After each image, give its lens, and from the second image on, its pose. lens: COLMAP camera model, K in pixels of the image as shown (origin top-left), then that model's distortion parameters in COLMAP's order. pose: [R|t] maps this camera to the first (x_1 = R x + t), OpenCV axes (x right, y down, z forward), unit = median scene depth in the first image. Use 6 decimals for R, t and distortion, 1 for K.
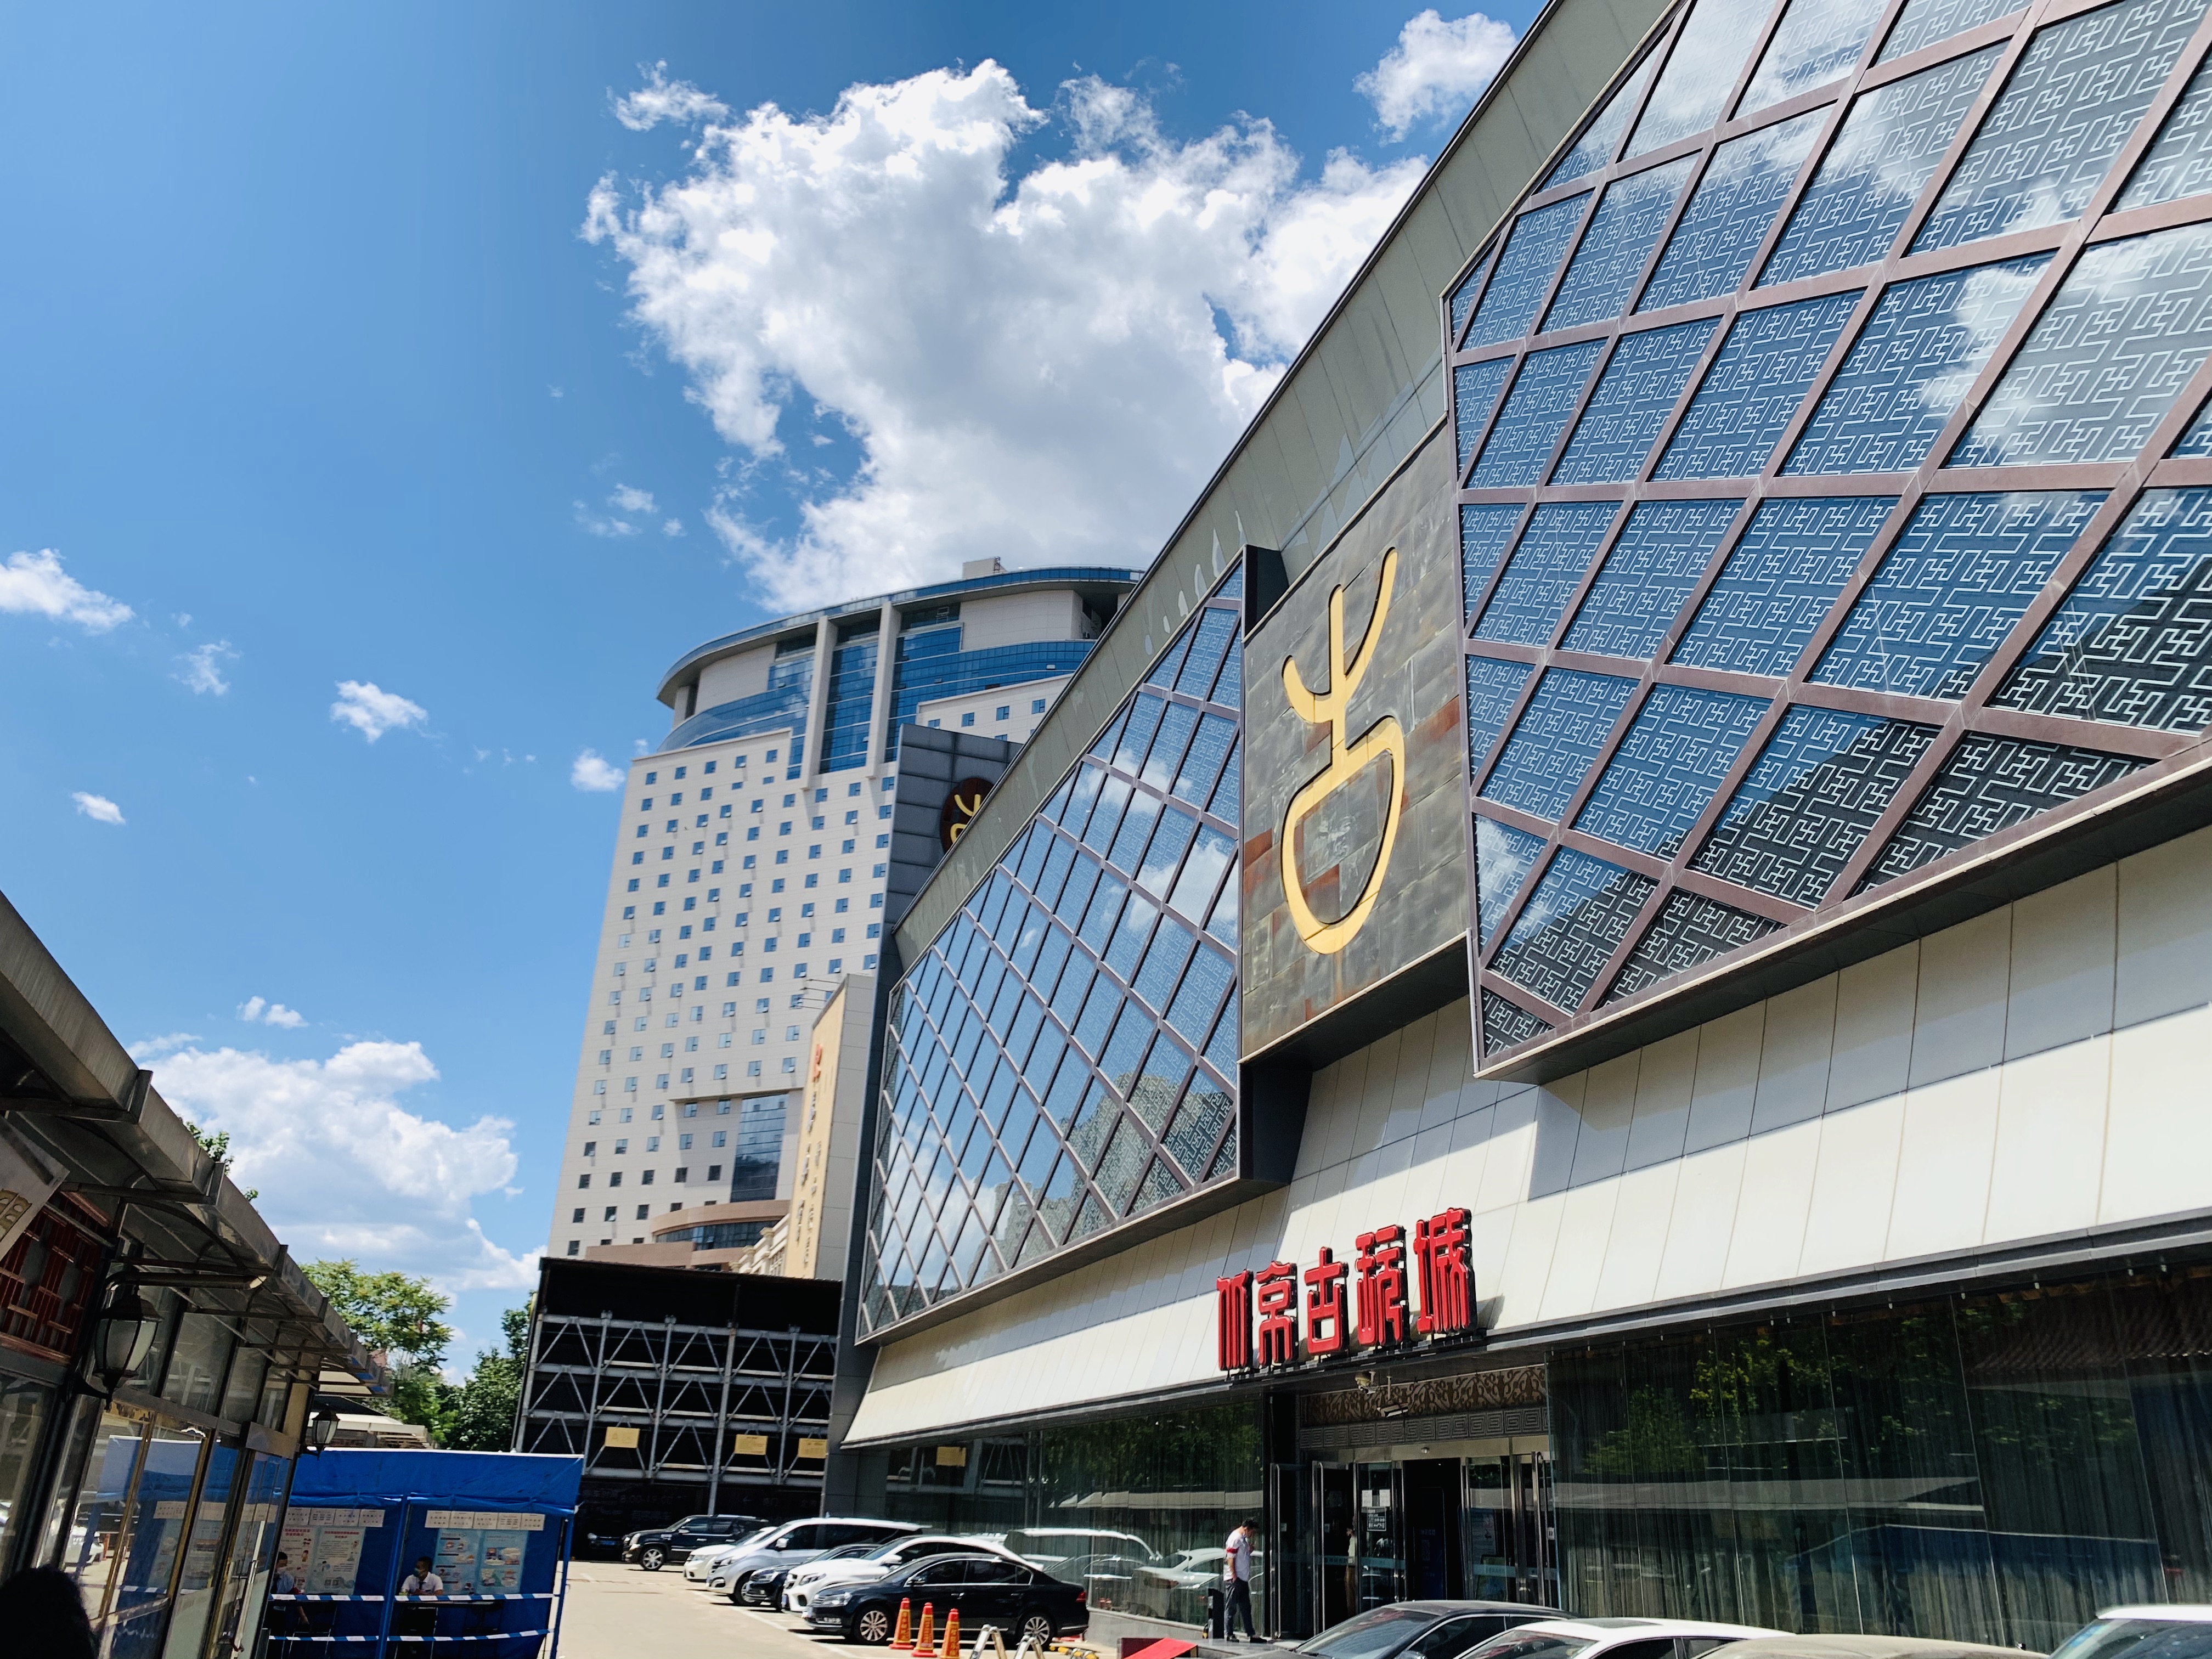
lens RADIAL K [[1653.8, 0, 1112.9], [0, 1653.8, 816.6], [0, 0, 1]] dist [0.040385, -0.007893]
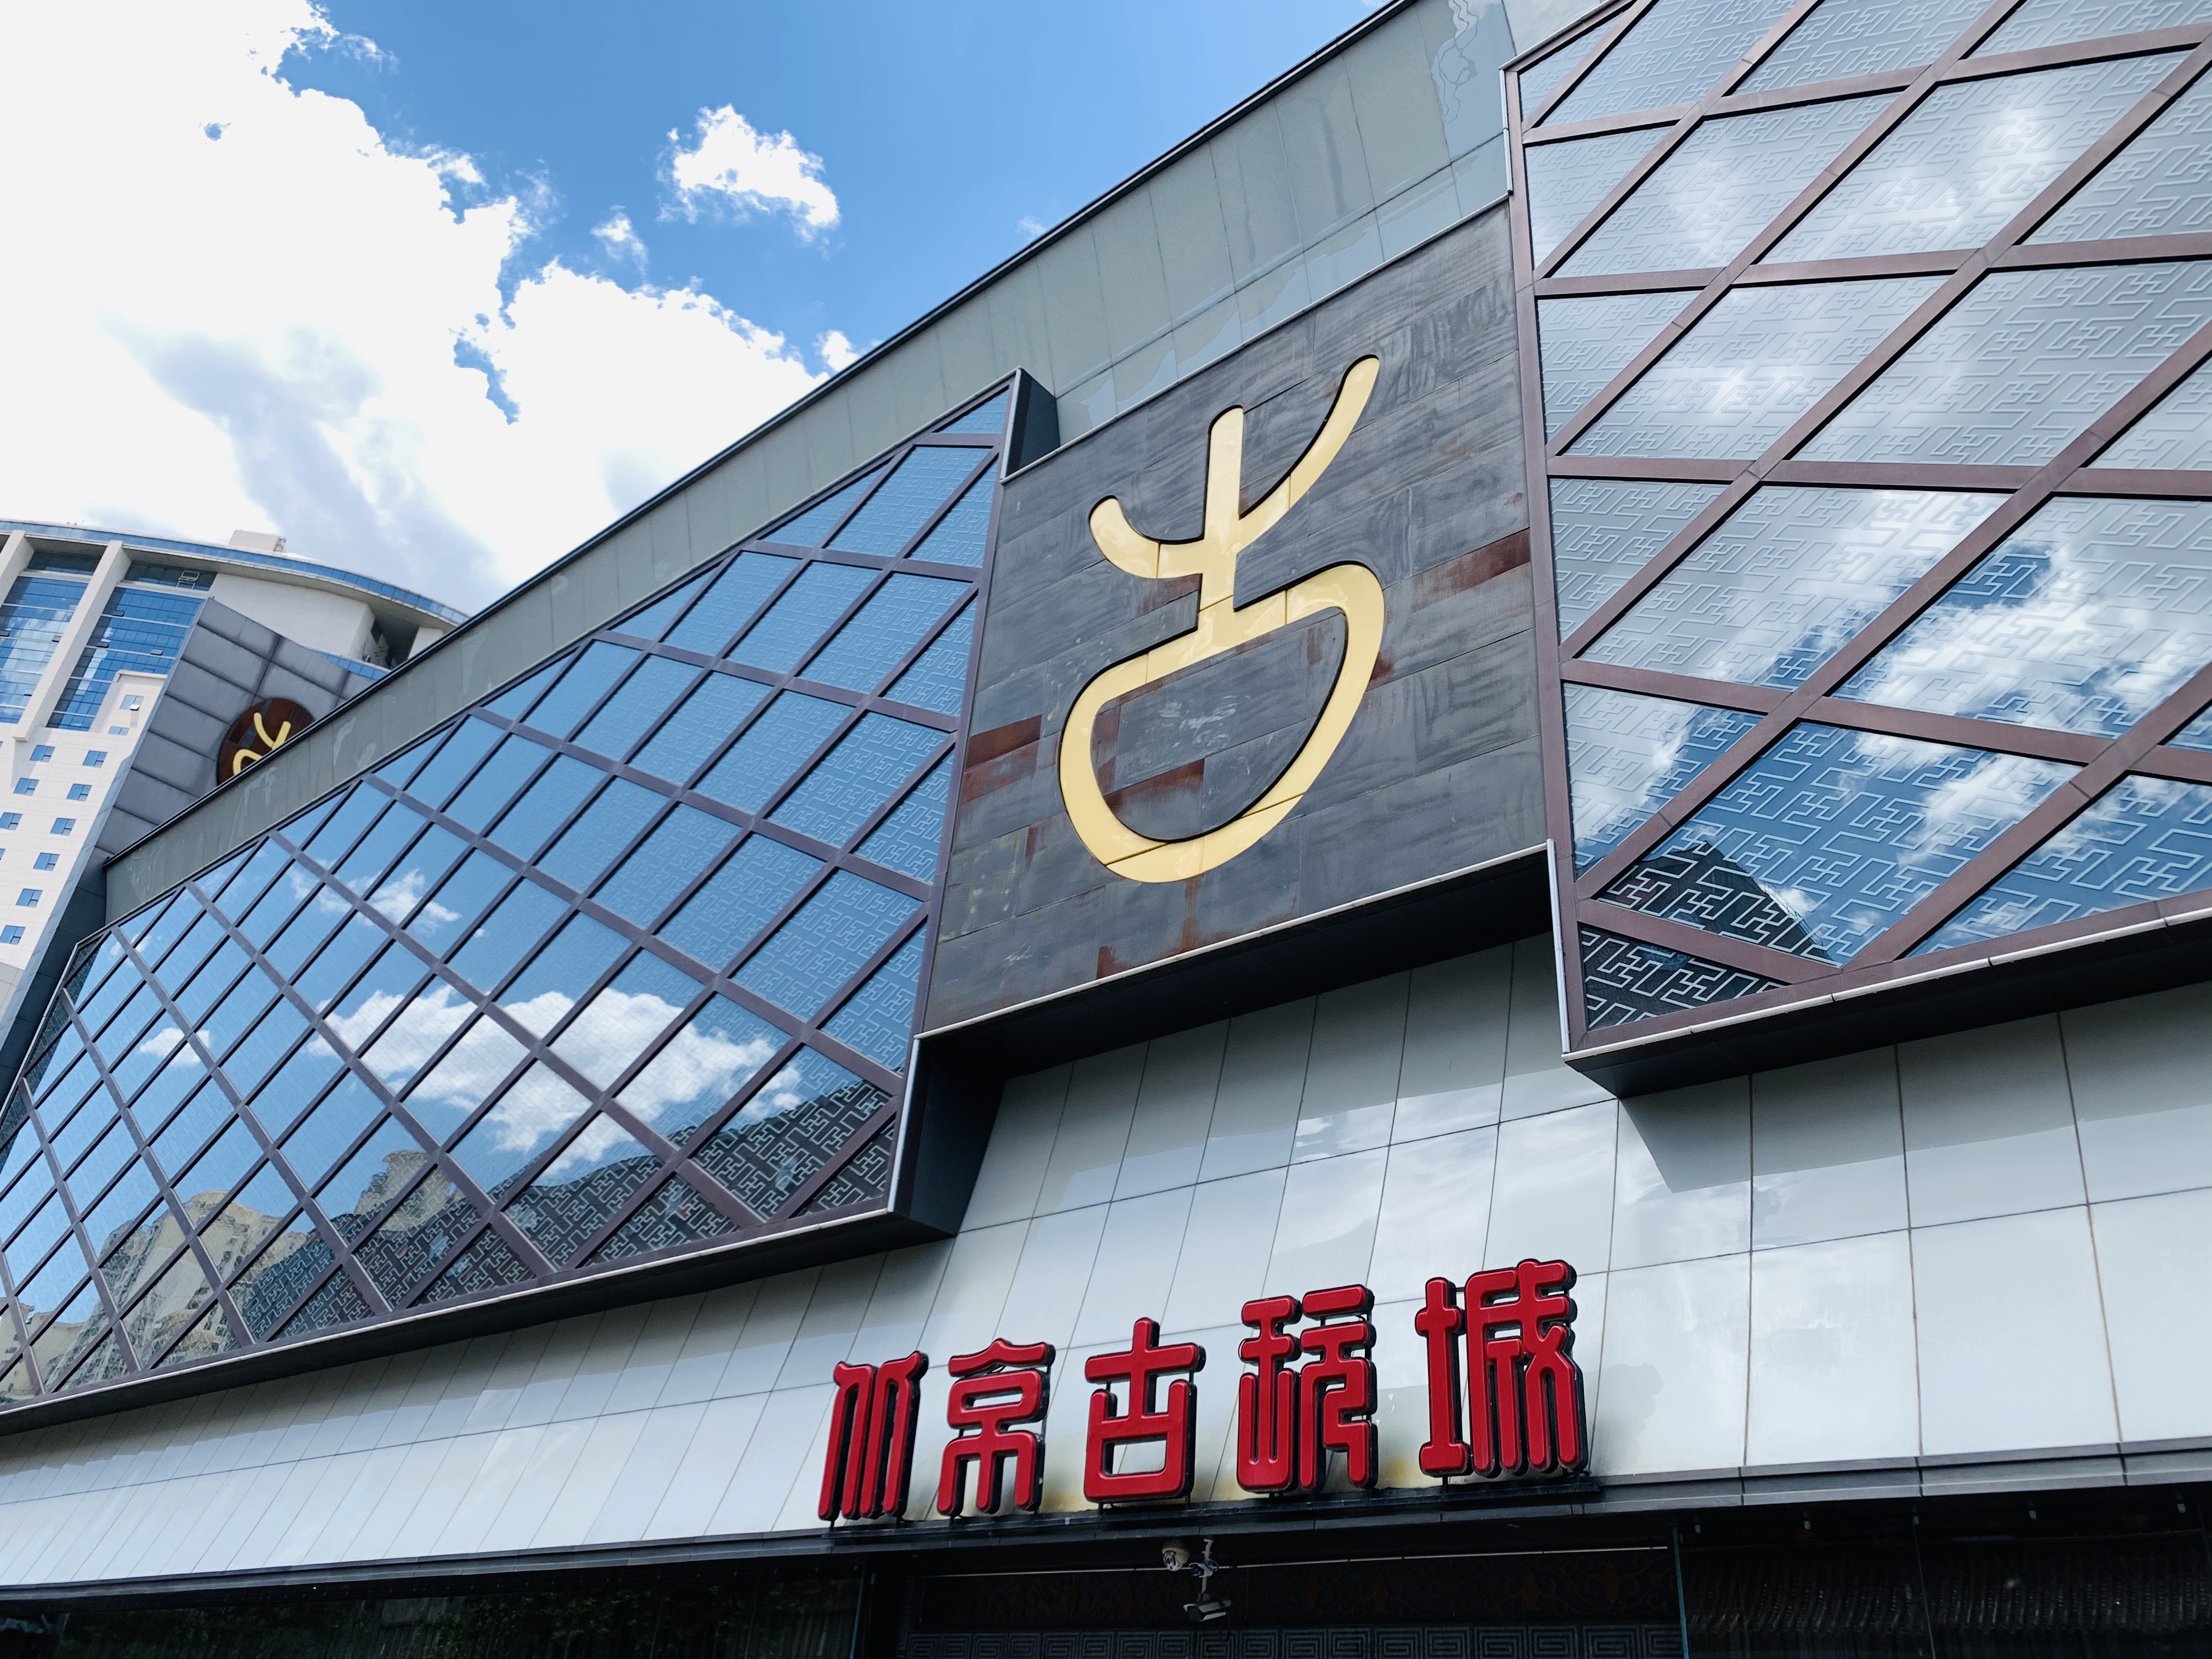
lens RADIAL K [[1653.8, 0, 1124.5], [0, 1653.8, 860.3], [0, 0, 1]] dist [0.040385, -0.007893]
pose [[0.857301, 0.285352, 0.428496, -0.143318], [-0.241869, 0.958001, -0.154055, 0.156873], [-0.454460, 0.028432, 0.890313, 0.378041]]
